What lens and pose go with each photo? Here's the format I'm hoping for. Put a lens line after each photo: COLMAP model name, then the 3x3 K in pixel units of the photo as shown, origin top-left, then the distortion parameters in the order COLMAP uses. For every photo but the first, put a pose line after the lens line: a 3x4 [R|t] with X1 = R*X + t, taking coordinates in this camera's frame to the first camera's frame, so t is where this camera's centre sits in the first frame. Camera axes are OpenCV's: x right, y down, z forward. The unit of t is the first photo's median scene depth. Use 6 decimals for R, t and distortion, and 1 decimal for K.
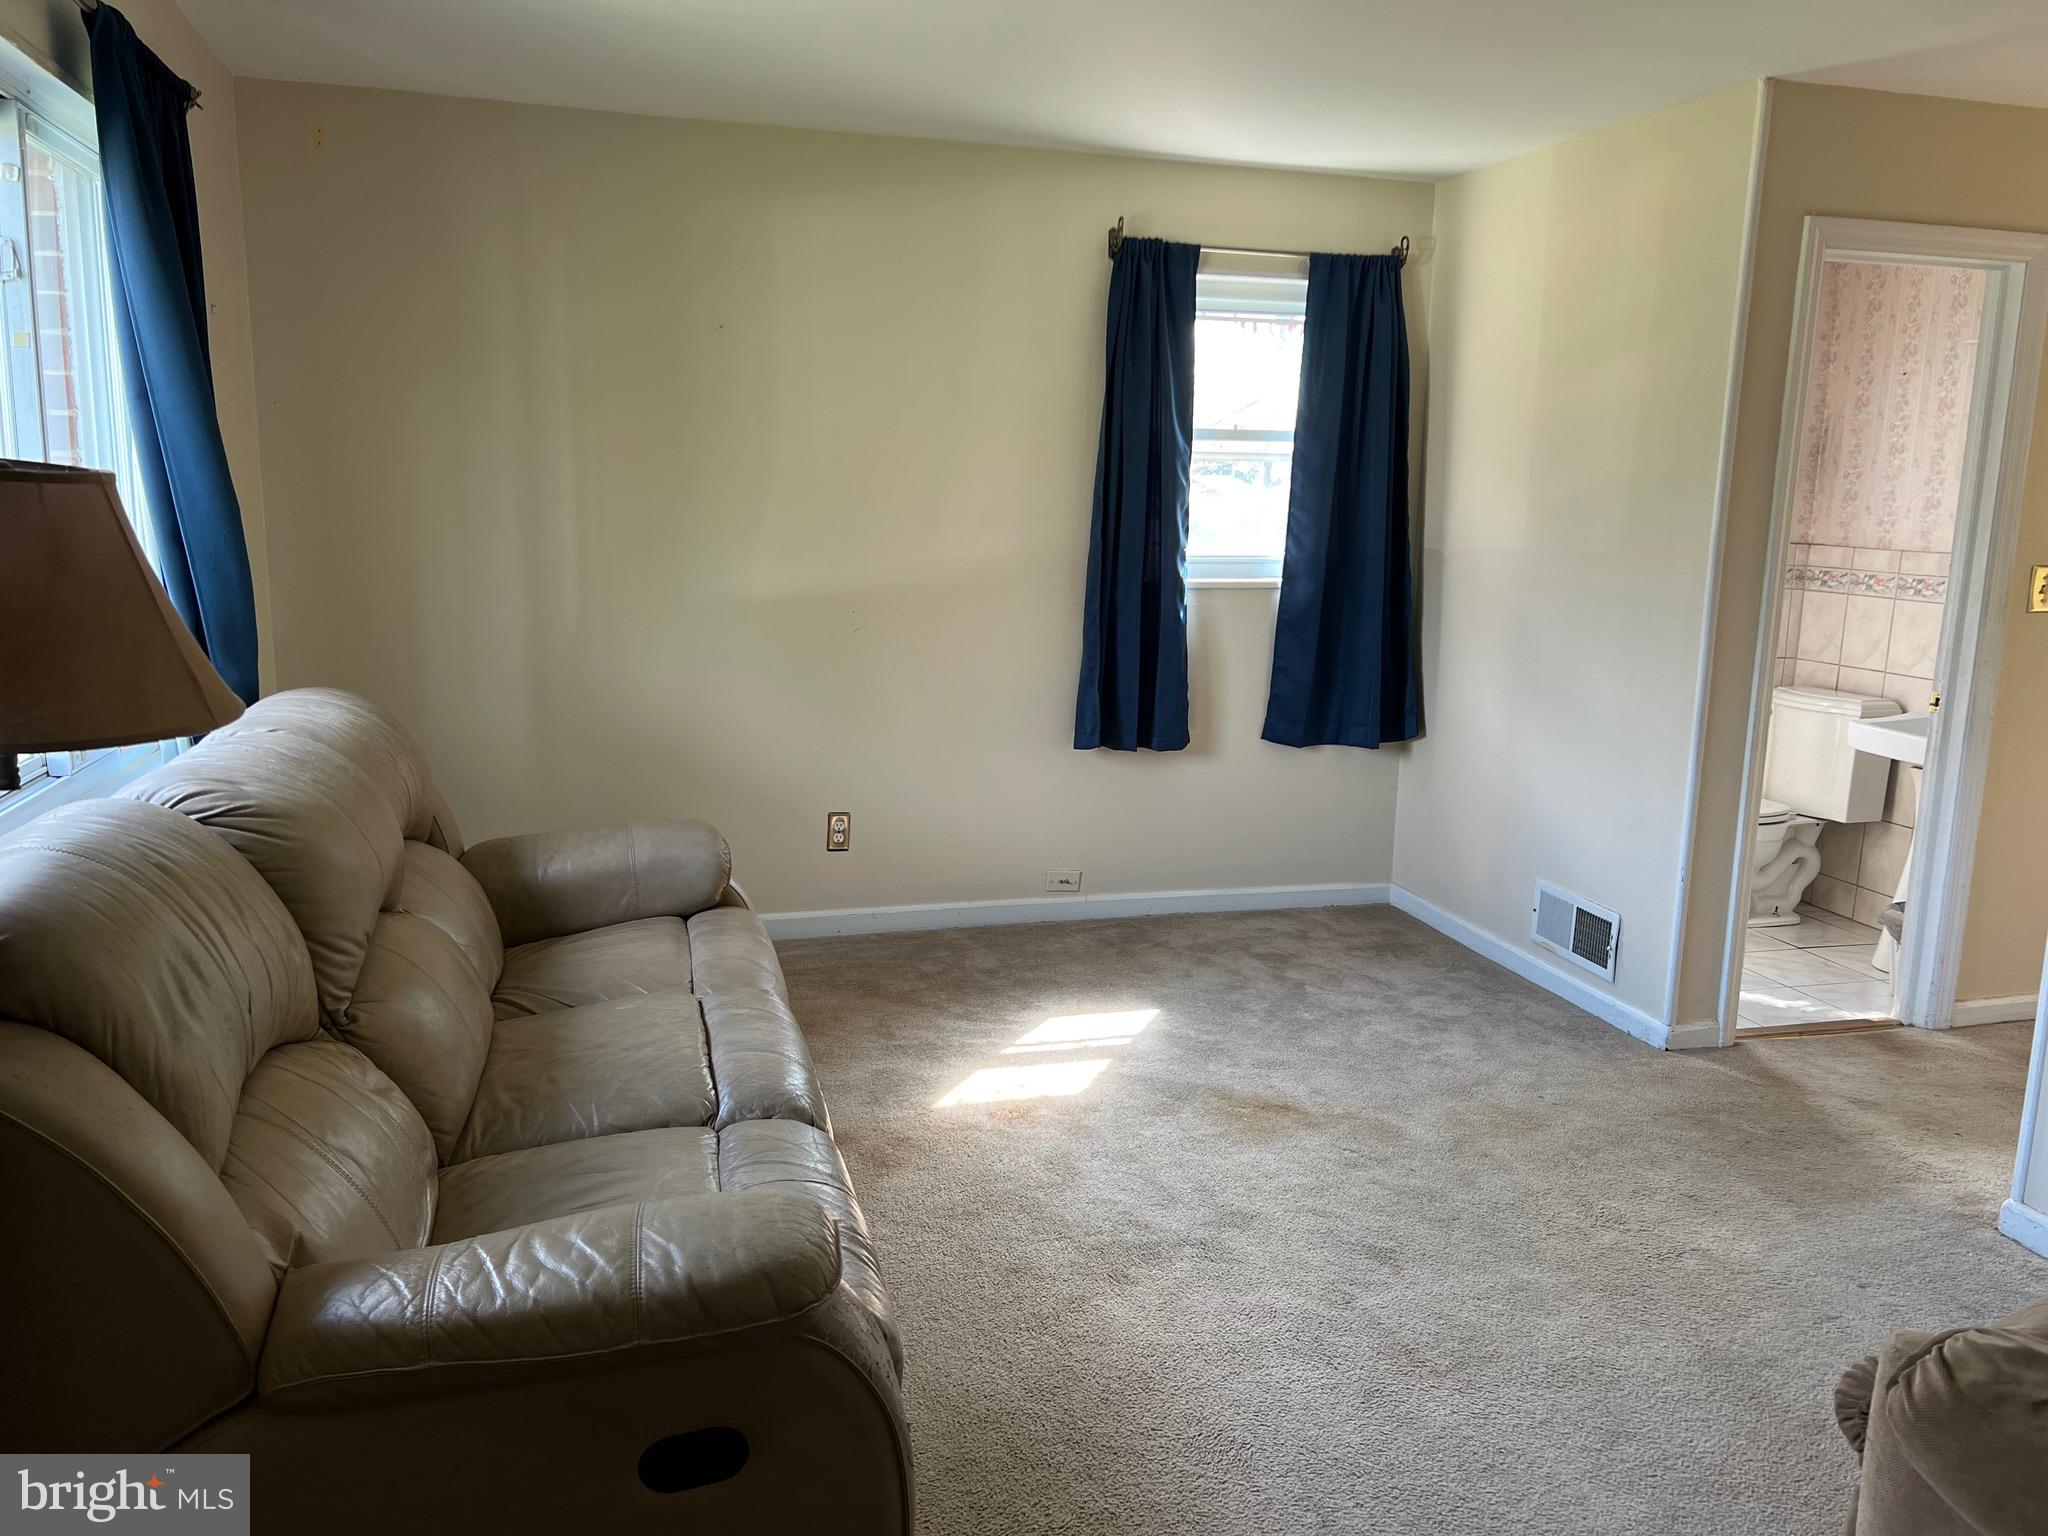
lens RADIAL K [[1527.3, 0, 1037.7], [0, 1527.3, 771.5], [0, 0, 1]] dist [0.047171, -0.036091]
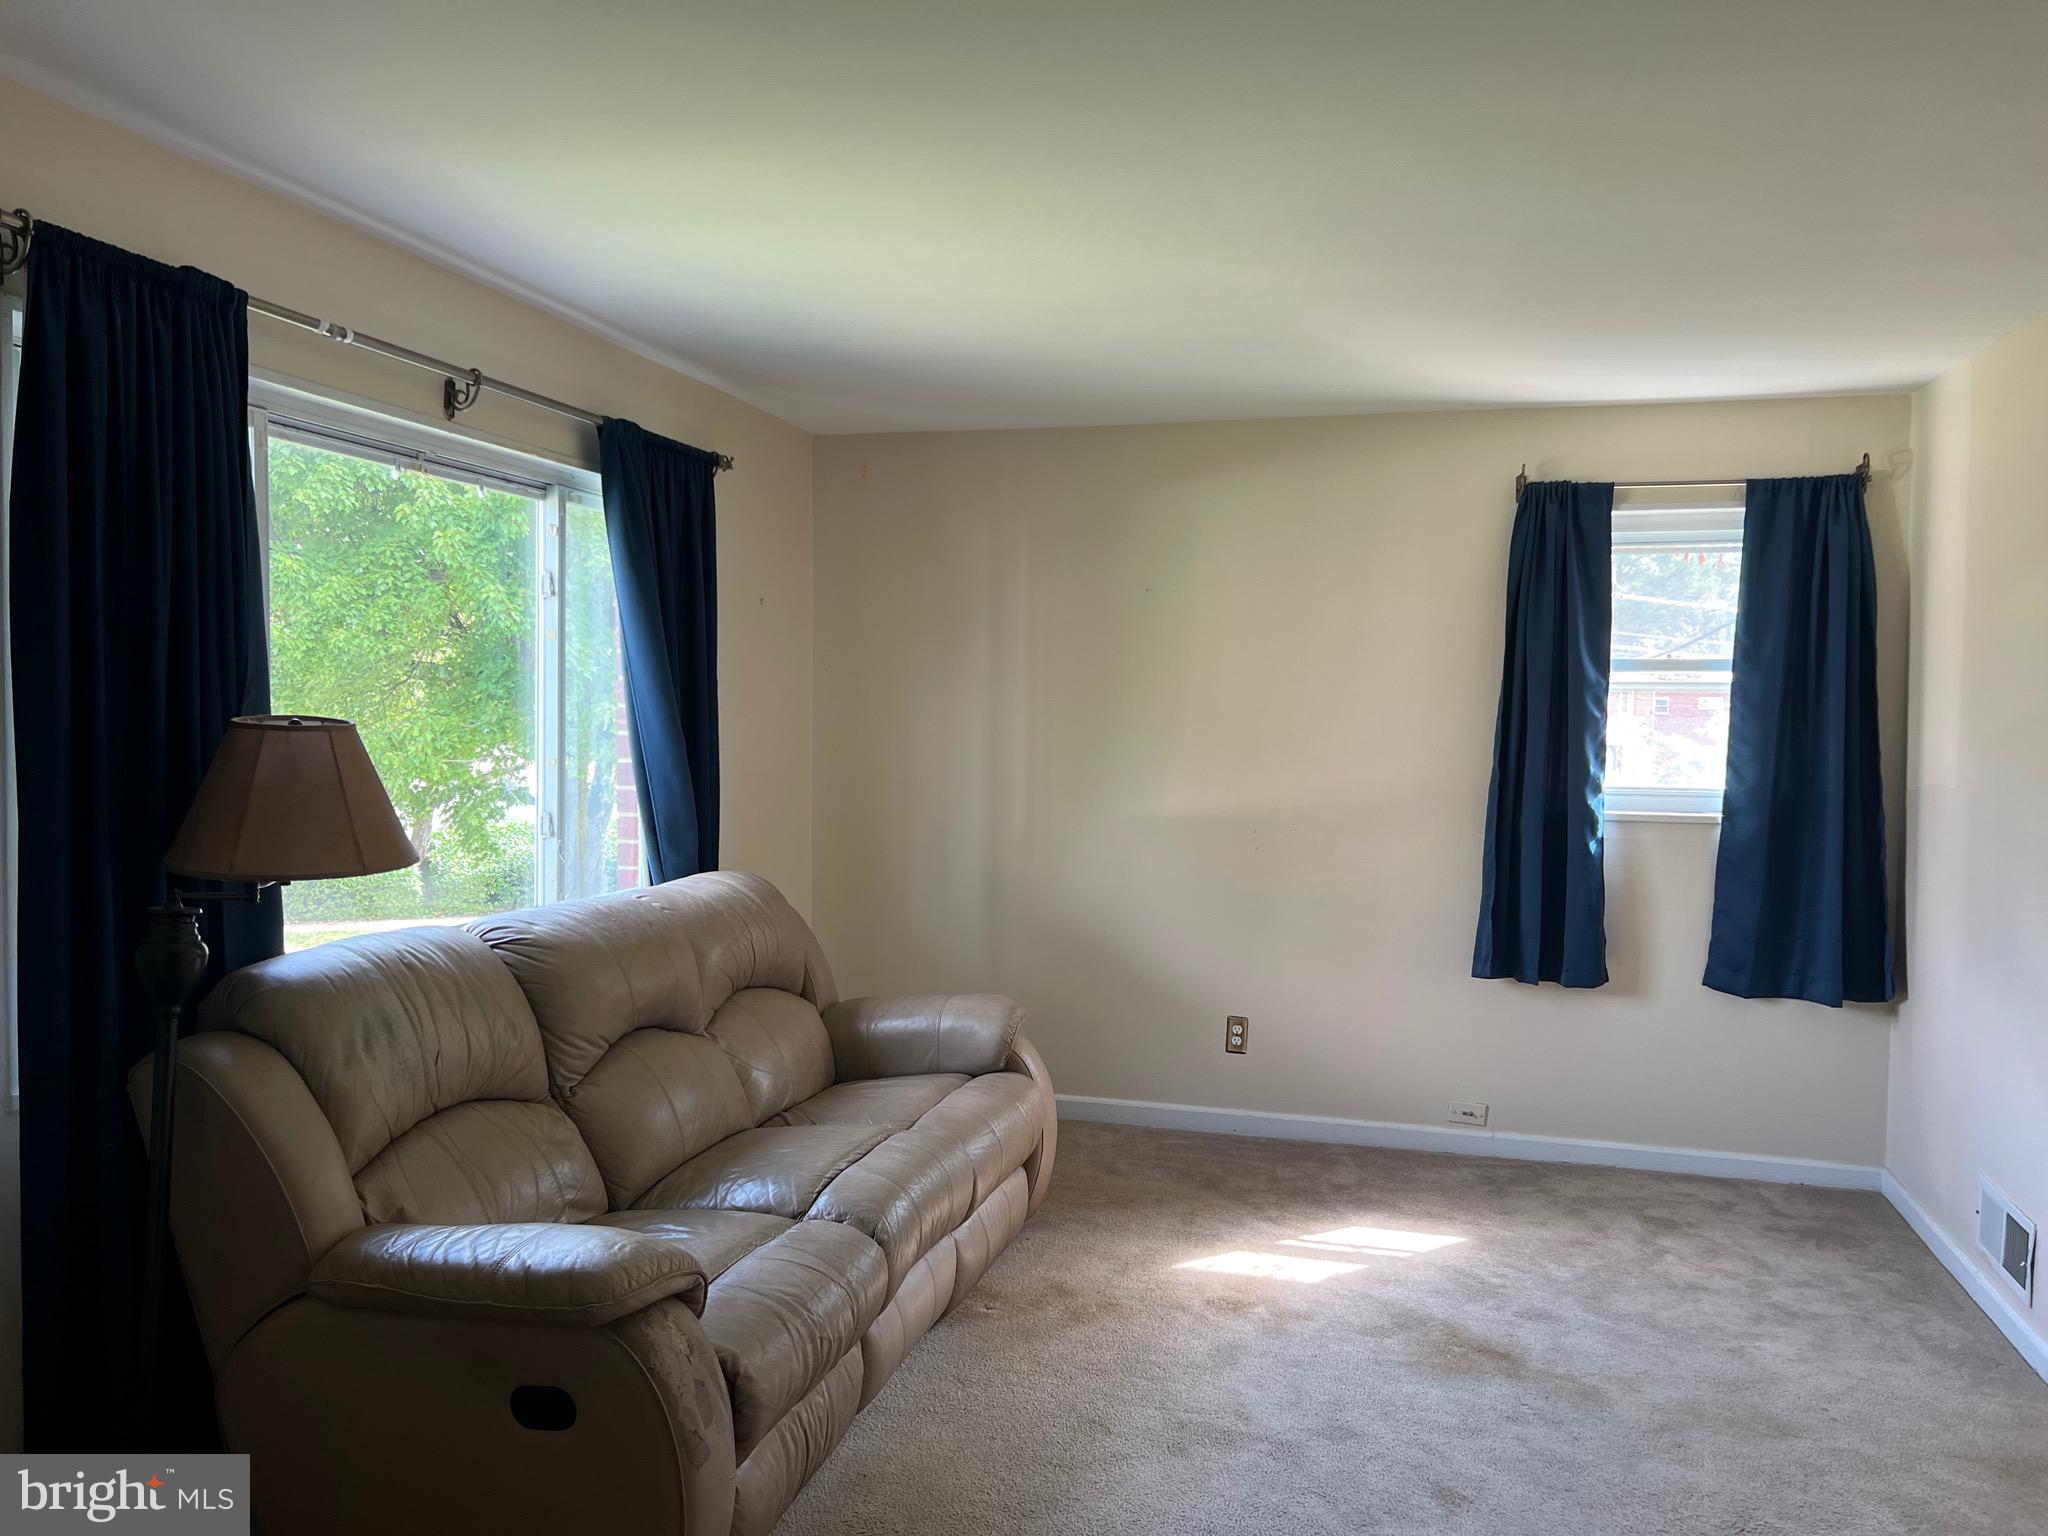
lens RADIAL K [[1527.3, 0, 1008.6], [0, 1527.3, 760.8], [0, 0, 1]] dist [0.047171, -0.036091]
pose [[0.862455, 0.010024, -0.506035, 0.273758], [-0.087175, 0.987804, -0.129008, 0.001513], [0.498570, 0.155377, 0.852811, -0.028183]]
